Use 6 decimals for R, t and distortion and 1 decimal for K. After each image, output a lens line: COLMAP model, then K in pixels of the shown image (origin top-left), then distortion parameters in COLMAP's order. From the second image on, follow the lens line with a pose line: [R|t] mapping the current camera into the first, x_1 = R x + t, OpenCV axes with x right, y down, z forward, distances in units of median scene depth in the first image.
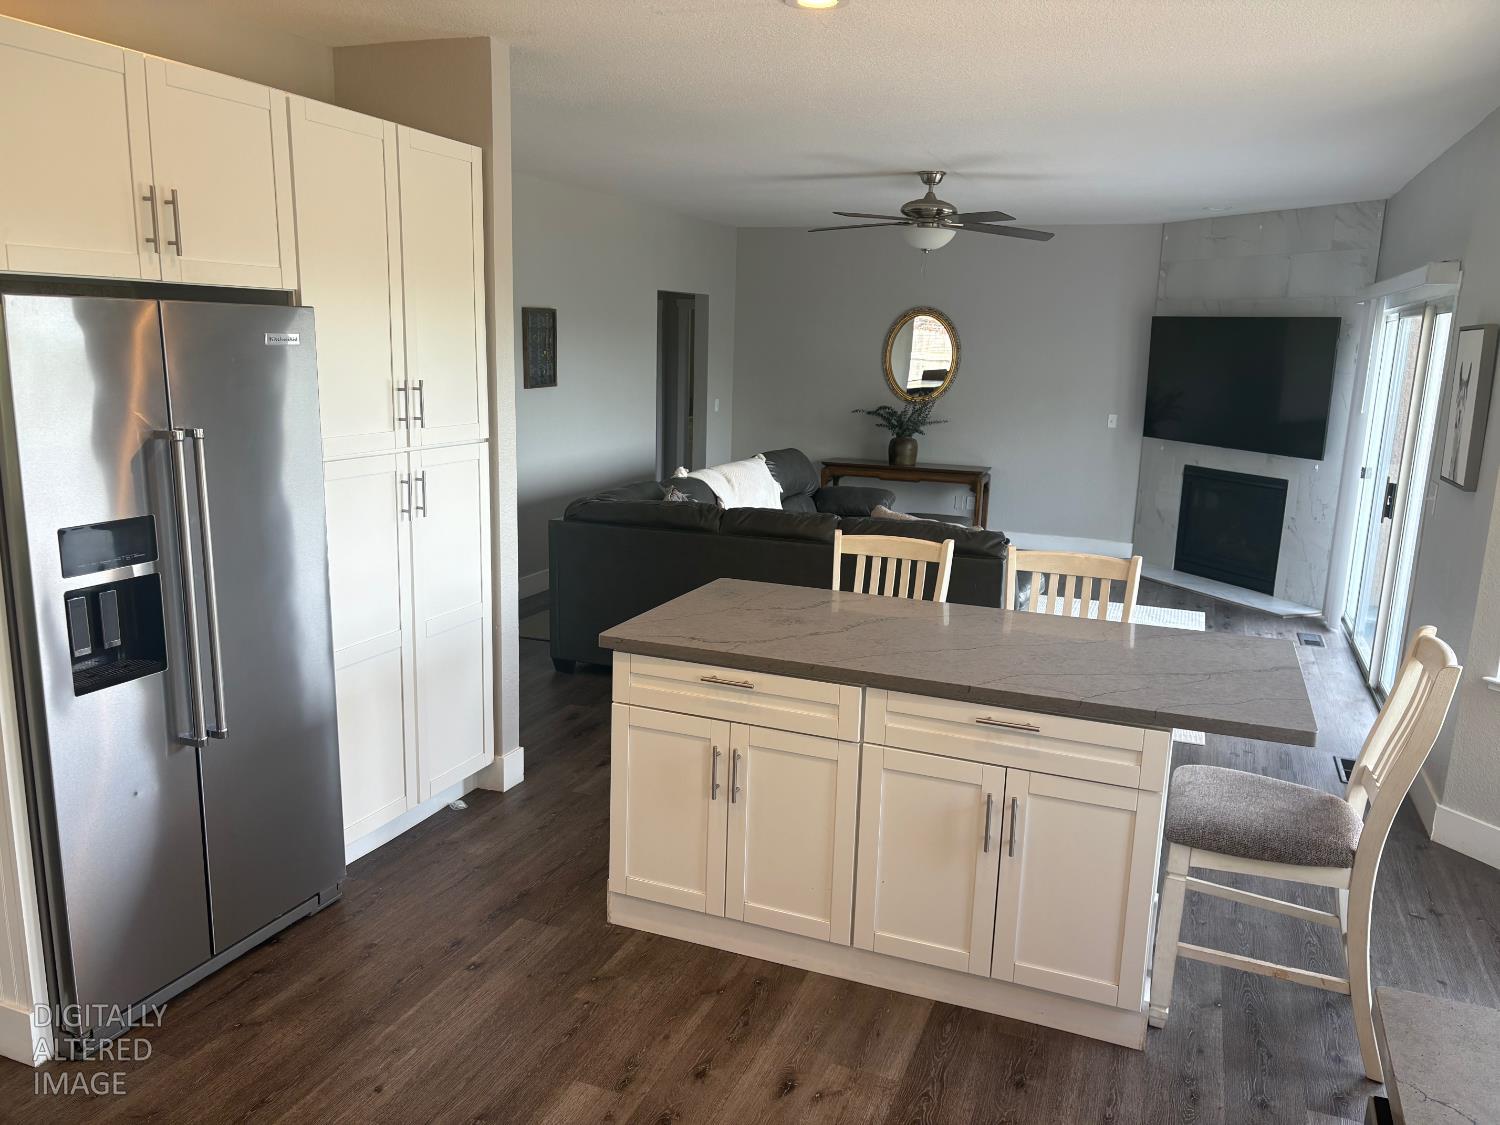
lens RADIAL K [[1084.1, 0, 750.0], [0, 1084.1, 562.5], [0, 0, 1]] dist [-0.002277, -0.004644]
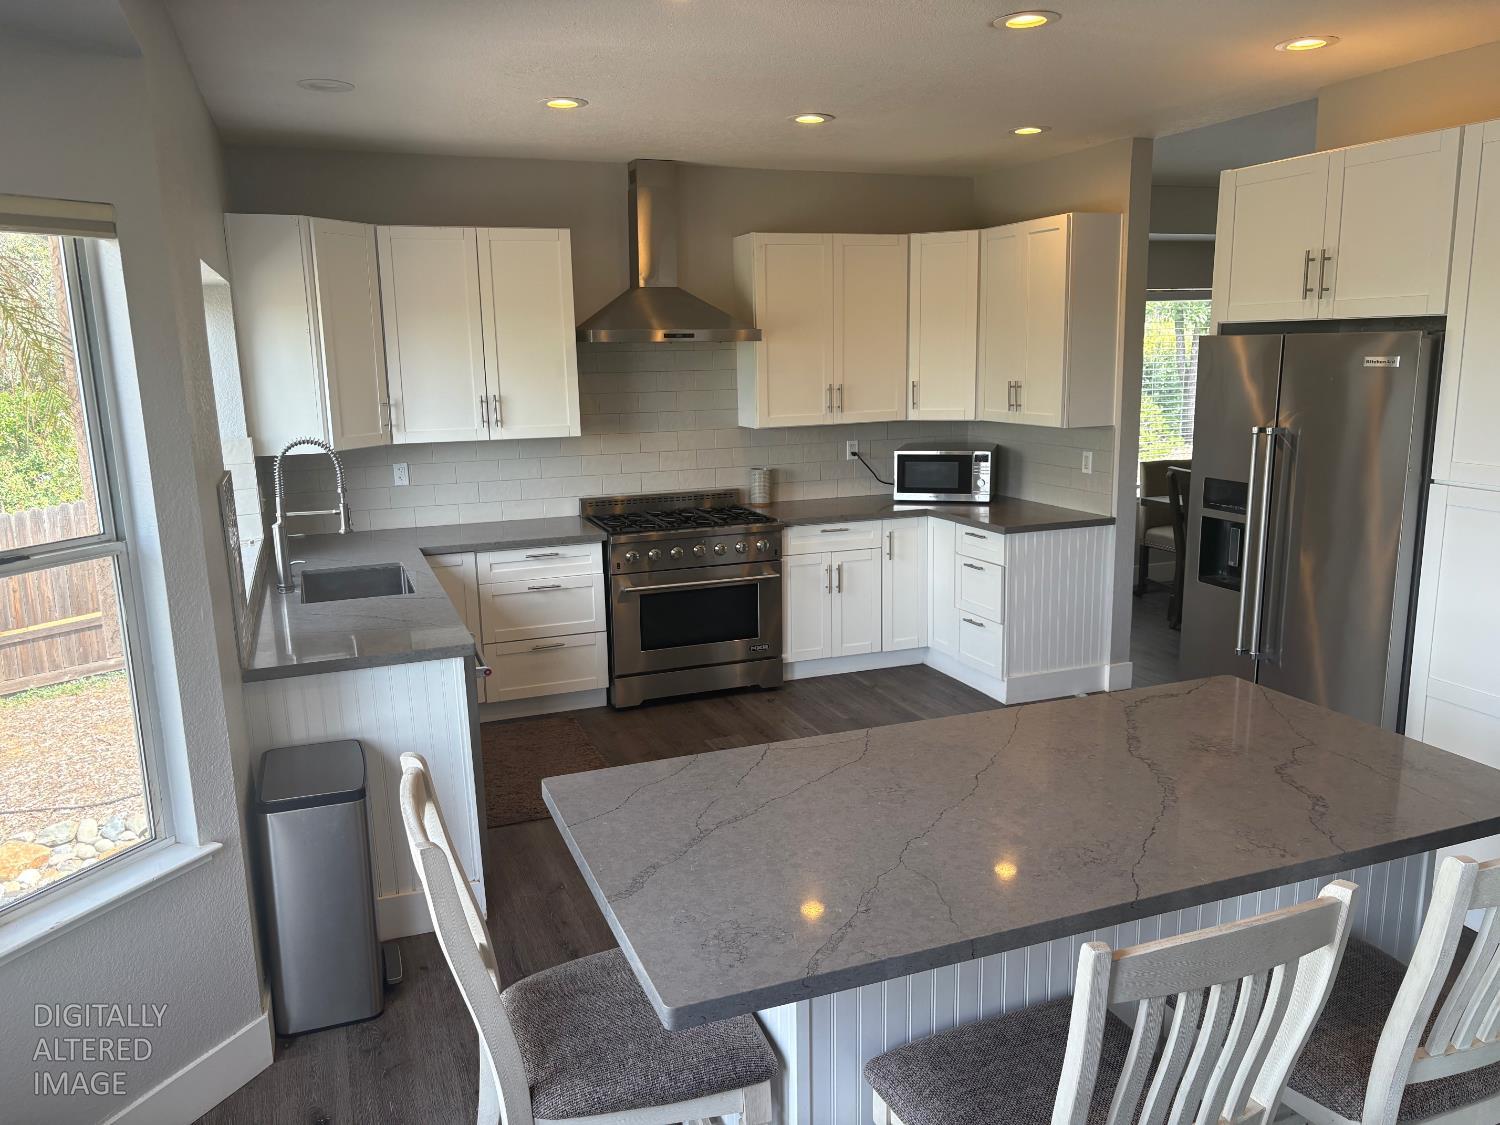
lens RADIAL K [[1129.7, 0, 750.0], [0, 1129.7, 562.5], [0, 0, 1]] dist [0.003945, -0.031506]
pose [[-0.725412, 0.120537, -0.677678, 0.615900], [-0.137933, 0.939120, 0.314687, -0.209364], [0.674353, 0.321751, -0.664623, 1.016624]]
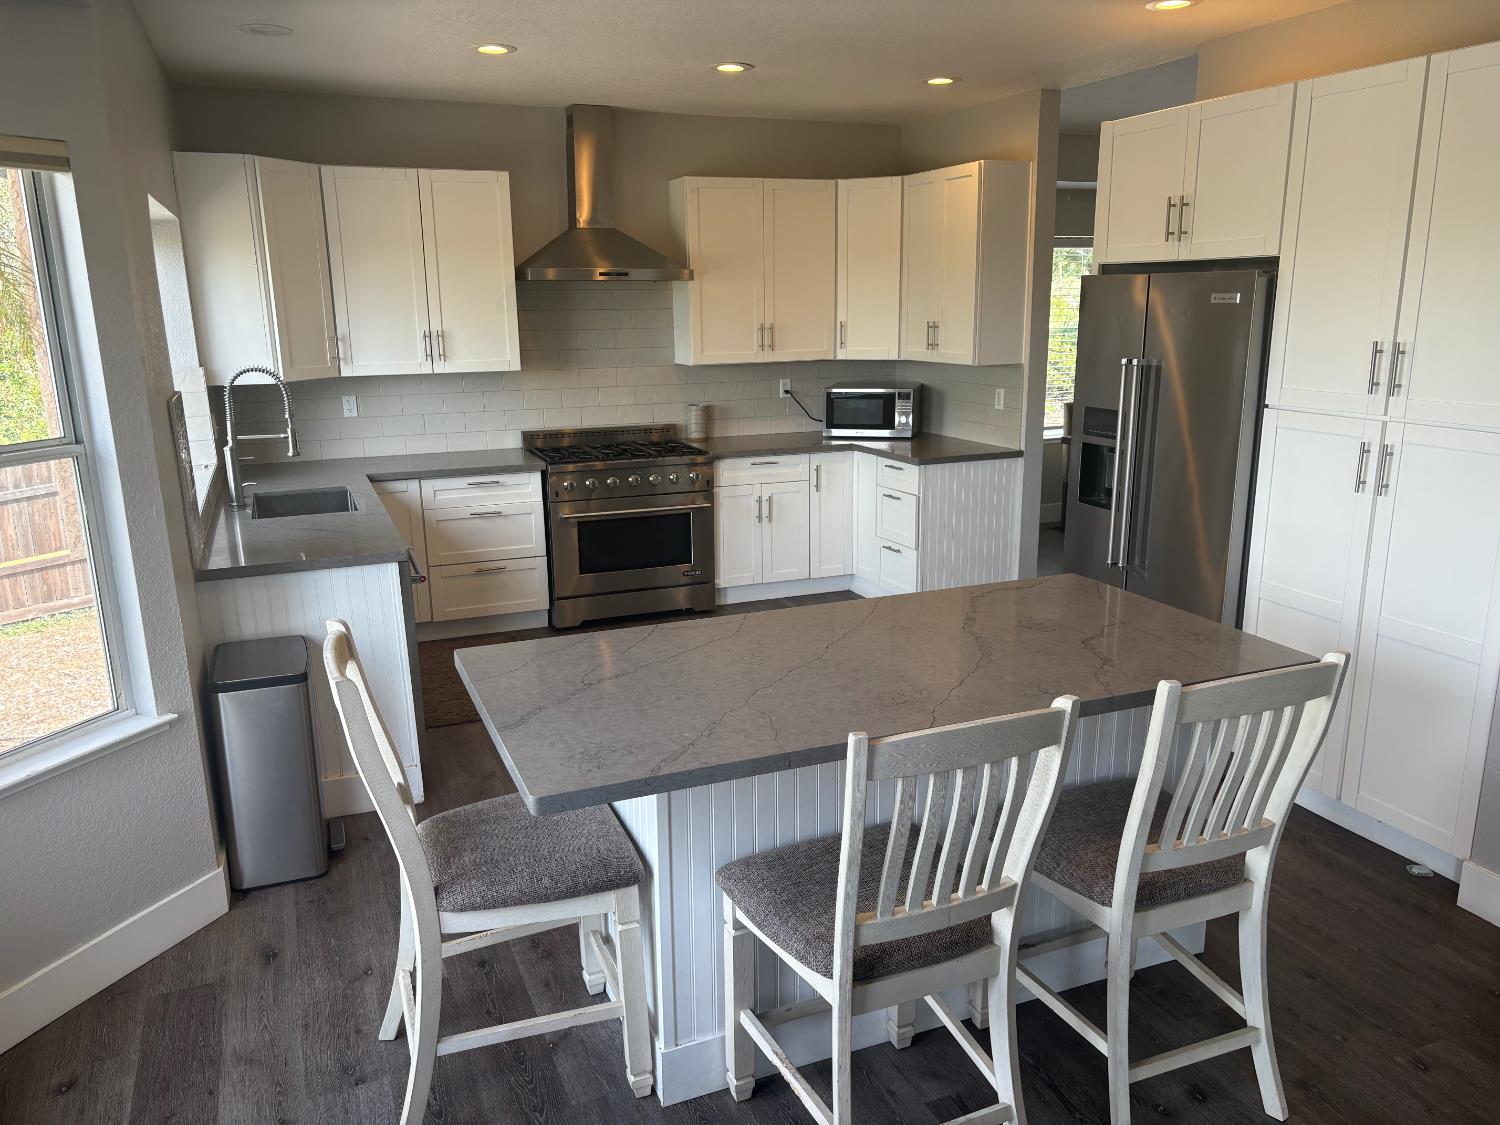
lens RADIAL K [[1122.5, 0, 749.8], [0, 1122.5, 571.8], [0, 0, 1]] dist [0.000909, -0.029613]
pose [[-0.706304, 0.154315, -0.690885, 0.643577], [-0.149518, 0.921415, 0.358662, -0.215570], [0.691939, 0.356624, -0.627726, 1.119115]]
